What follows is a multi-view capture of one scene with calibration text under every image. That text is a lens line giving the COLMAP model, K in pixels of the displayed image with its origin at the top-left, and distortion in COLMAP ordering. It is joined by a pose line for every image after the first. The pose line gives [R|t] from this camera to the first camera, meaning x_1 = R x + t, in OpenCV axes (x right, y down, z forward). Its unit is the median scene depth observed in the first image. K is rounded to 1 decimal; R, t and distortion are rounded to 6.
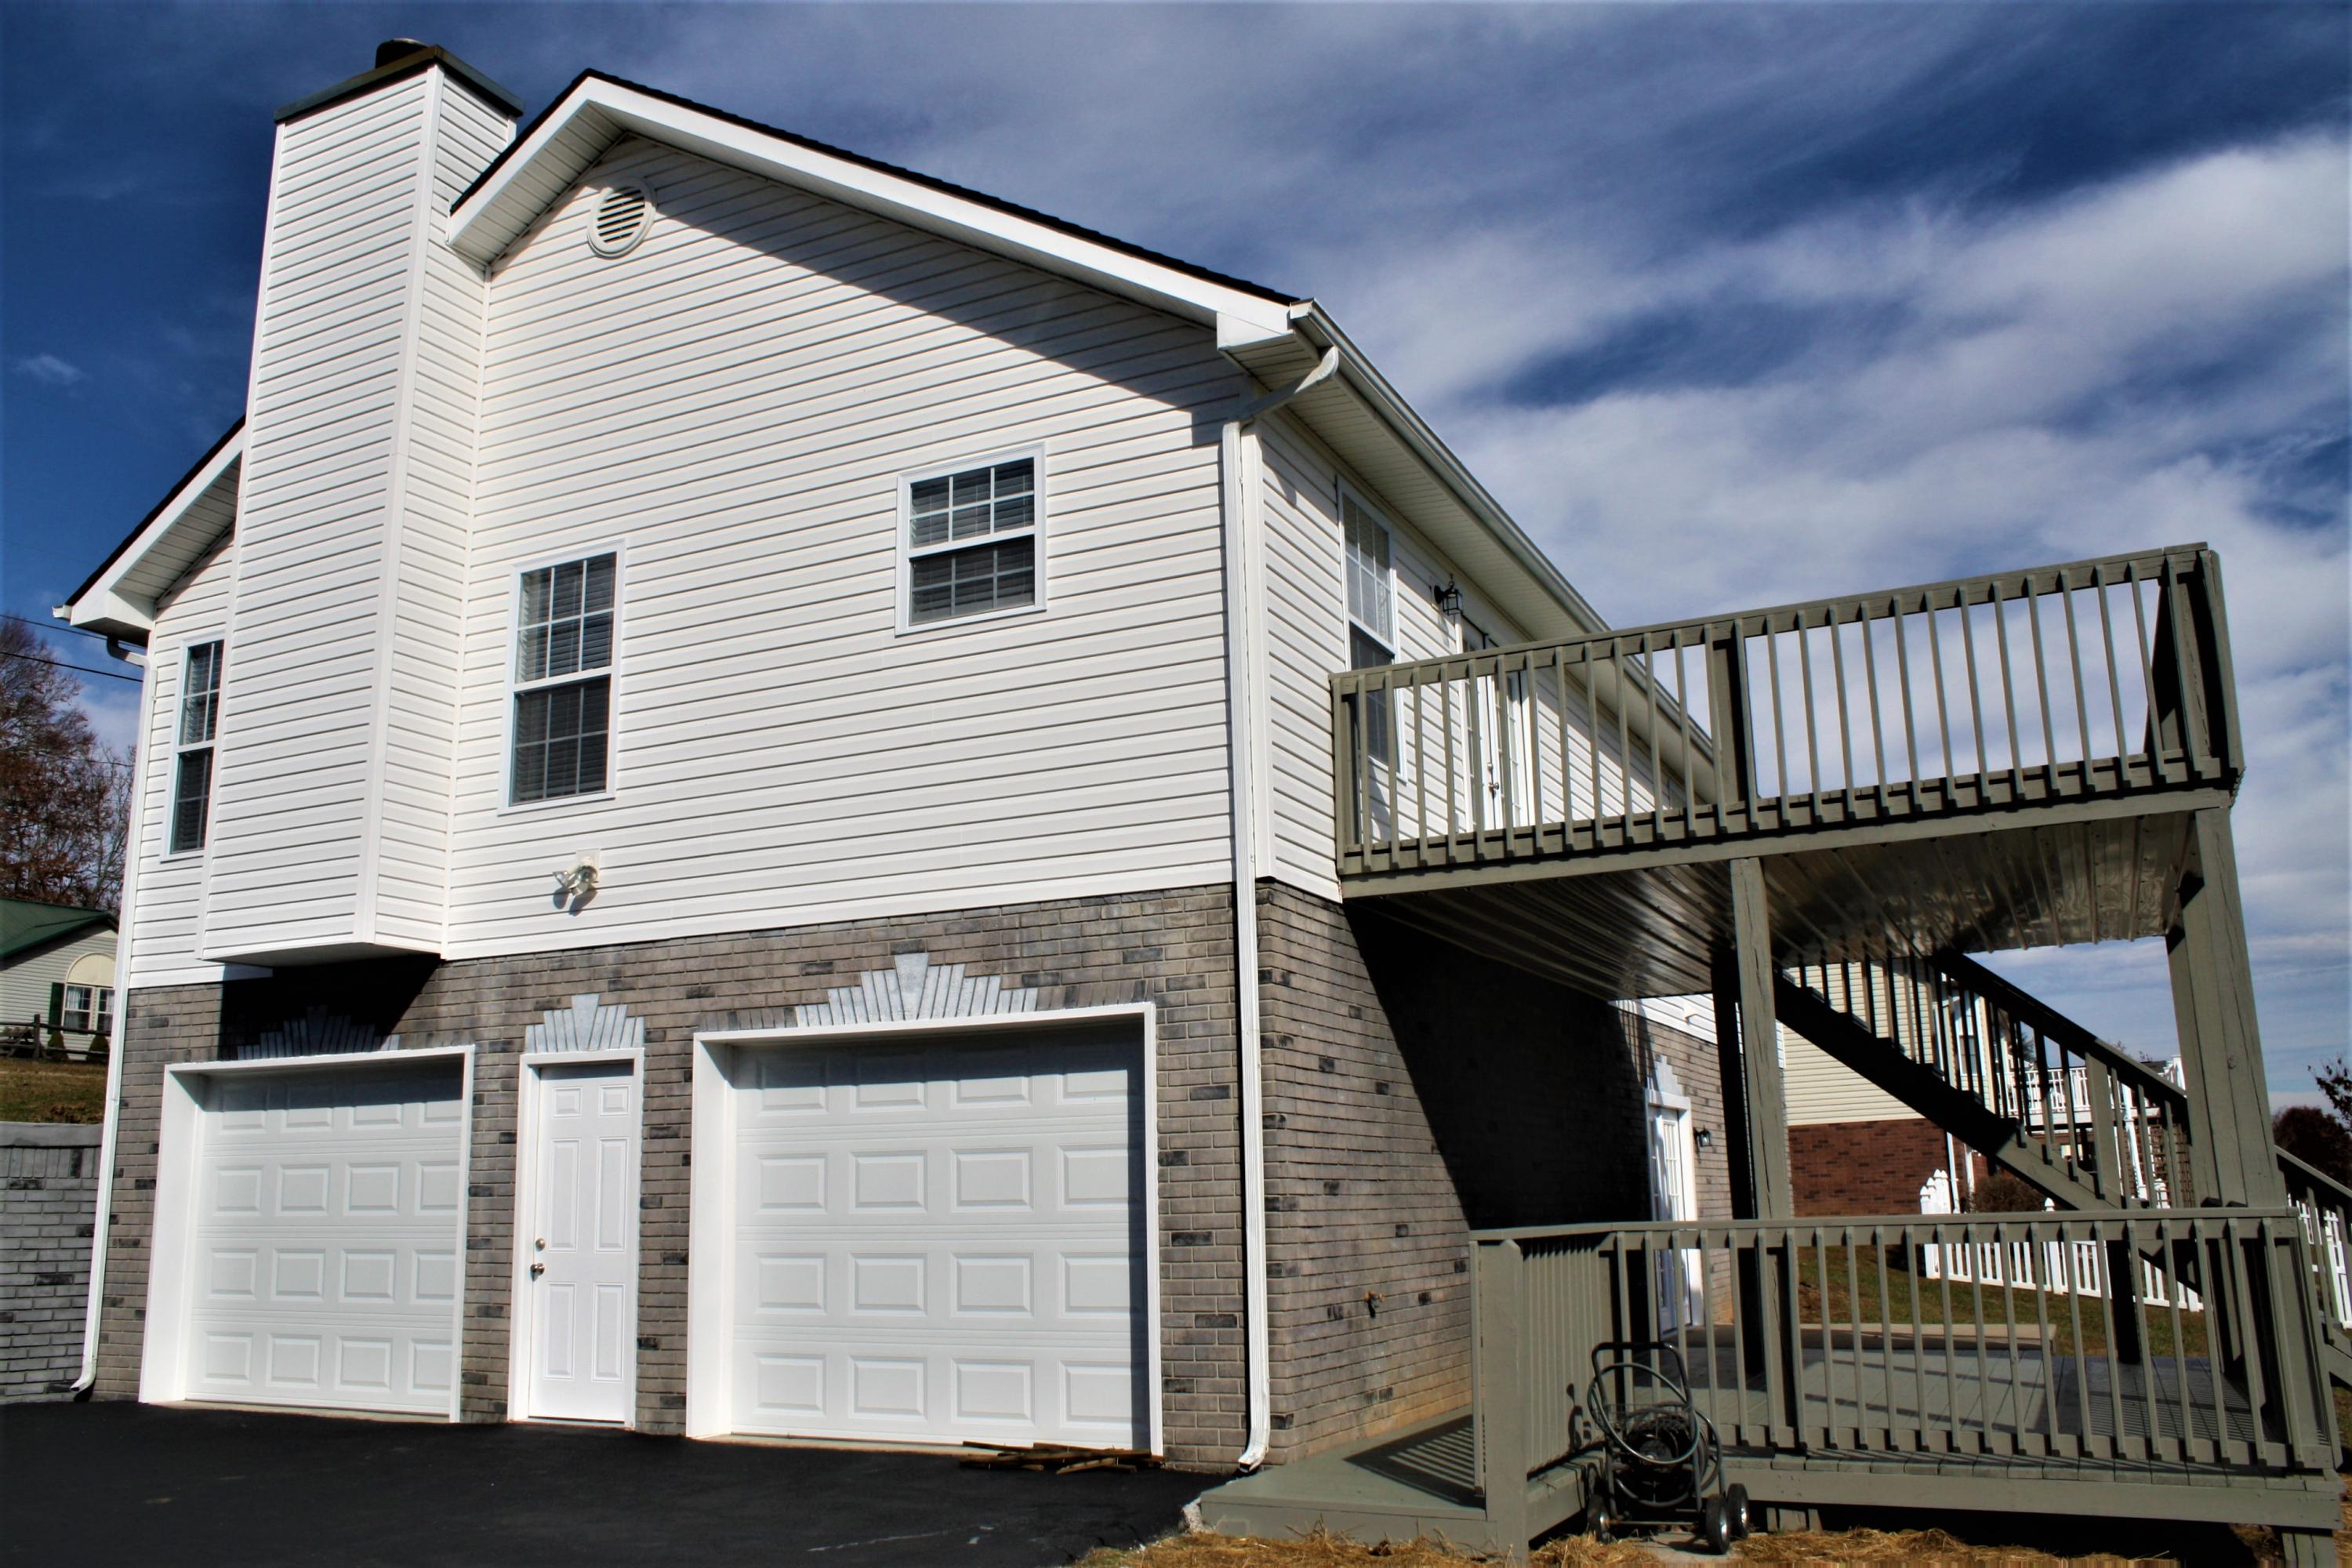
lens RADIAL K [[1979.4, 0, 1176.4], [0, 1979.4, 773.7], [0, 0, 1]] dist [-0.172995, 0.150766]
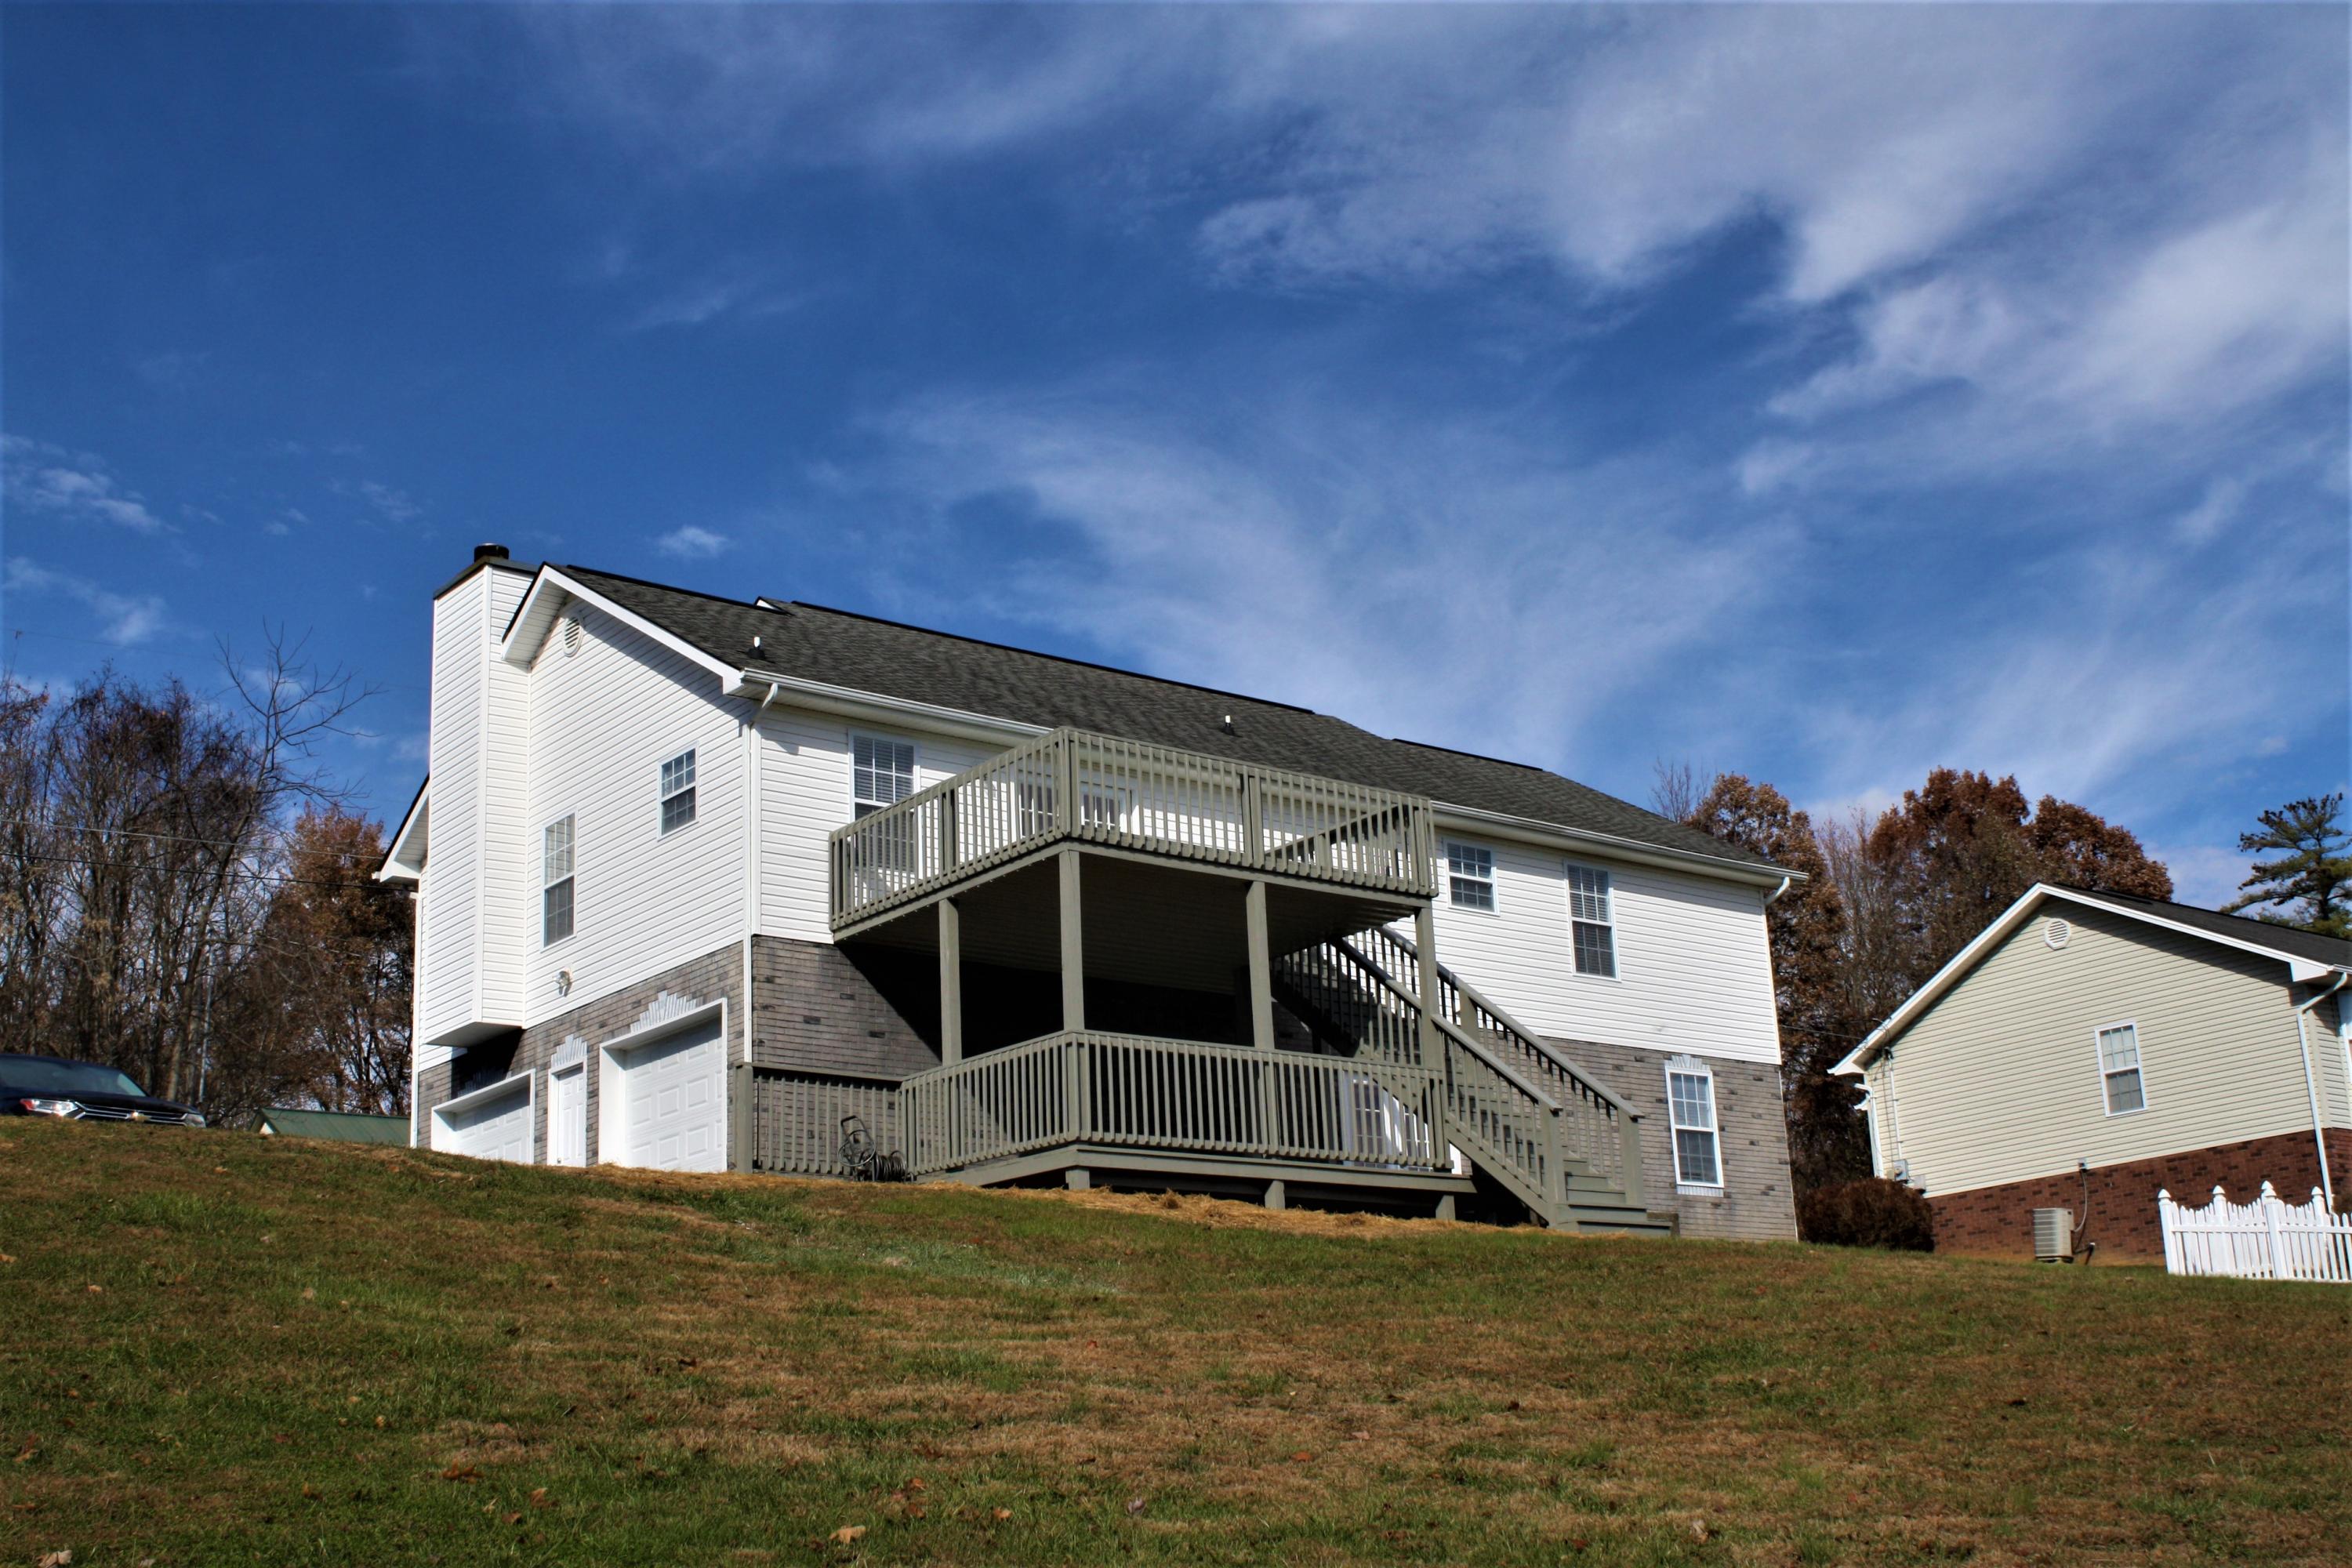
lens RADIAL K [[2975.8, 0, 1176.0], [0, 2975.8, 784.0], [0, 0, 1]] dist [-0.020801, -0.012053]
pose [[0.892864, -0.140451, -0.427863, 1.852566], [0.121392, 0.990014, -0.071662, 0.175872], [0.433655, 0.012045, 0.900998, -1.731336]]
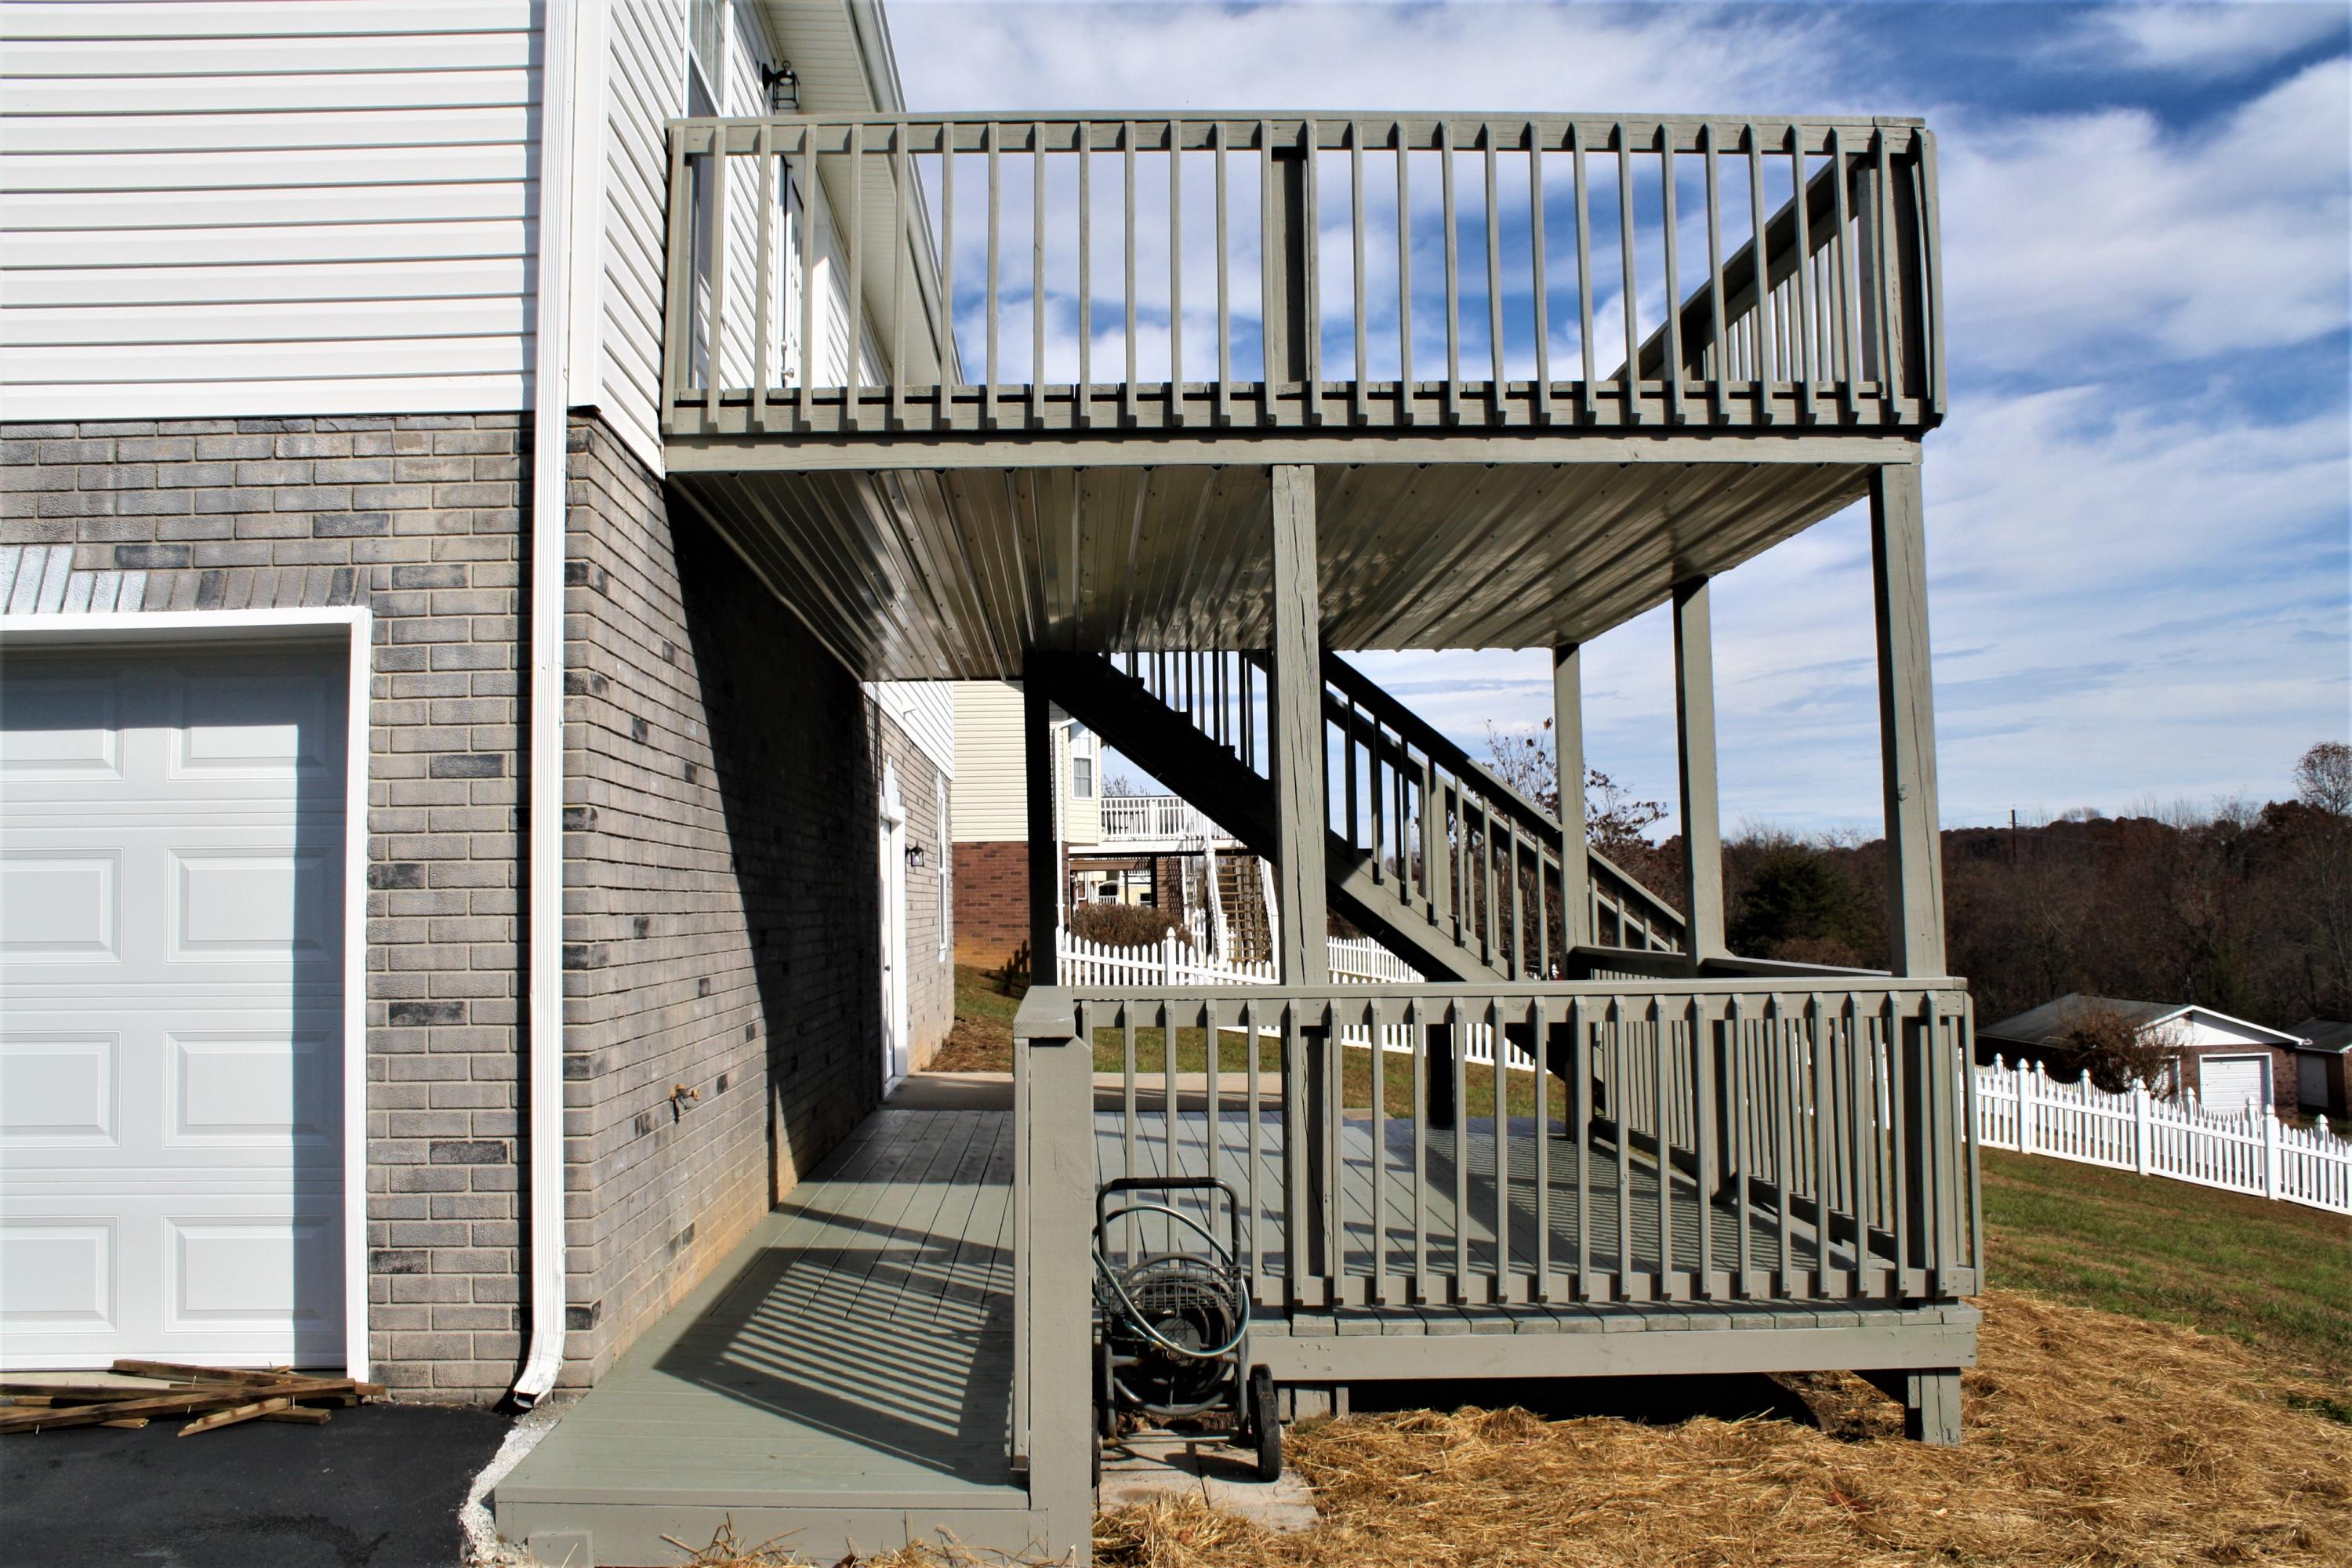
lens RADIAL K [[1979.4, 0, 1176.4], [0, 1979.4, 773.7], [0, 0, 1]] dist [-0.172995, 0.150766]
pose [[0.879101, 0.038082, 0.475111, -0.068771], [-0.107289, 0.987032, 0.119403, 0.070327], [-0.464403, -0.155941, 0.871787, 0.387007]]
